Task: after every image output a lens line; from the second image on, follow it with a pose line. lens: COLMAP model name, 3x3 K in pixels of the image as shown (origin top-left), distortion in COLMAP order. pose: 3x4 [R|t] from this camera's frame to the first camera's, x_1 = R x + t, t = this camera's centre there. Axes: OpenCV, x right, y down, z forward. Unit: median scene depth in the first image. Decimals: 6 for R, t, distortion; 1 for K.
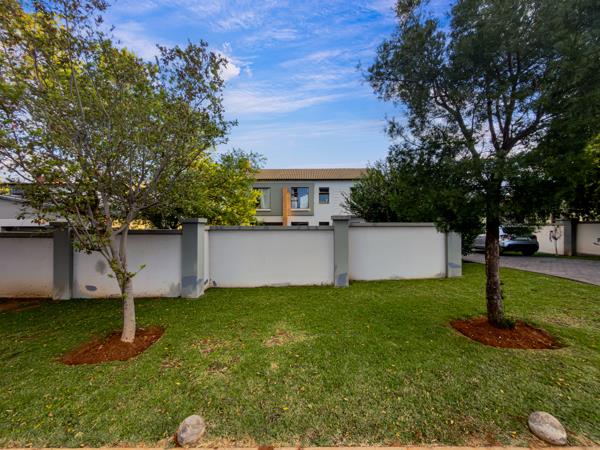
lens RADIAL K [[239.9, 0, 301.9], [0, 239.9, 222.8], [0, 0, 1]] dist [0.000764, 0.000229]
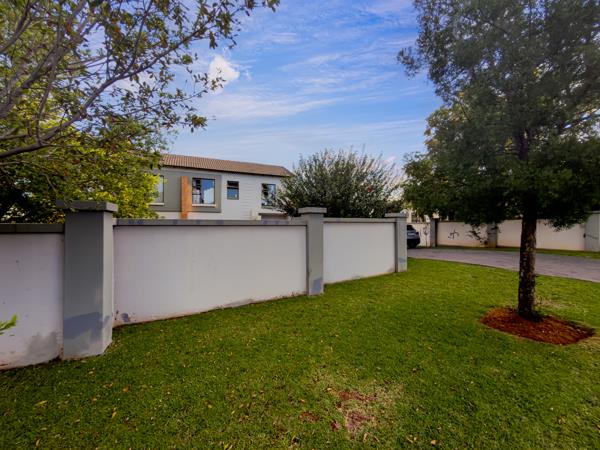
lens RADIAL K [[239.9, 0, 301.9], [0, 239.9, 222.8], [0, 0, 1]] dist [0.000764, 0.000229]
pose [[0.892879, 0.006111, 0.450255, -0.132678], [-0.005617, 0.999981, -0.002433, 0.012155], [-0.450261, -0.000357, 0.892897, 0.156012]]
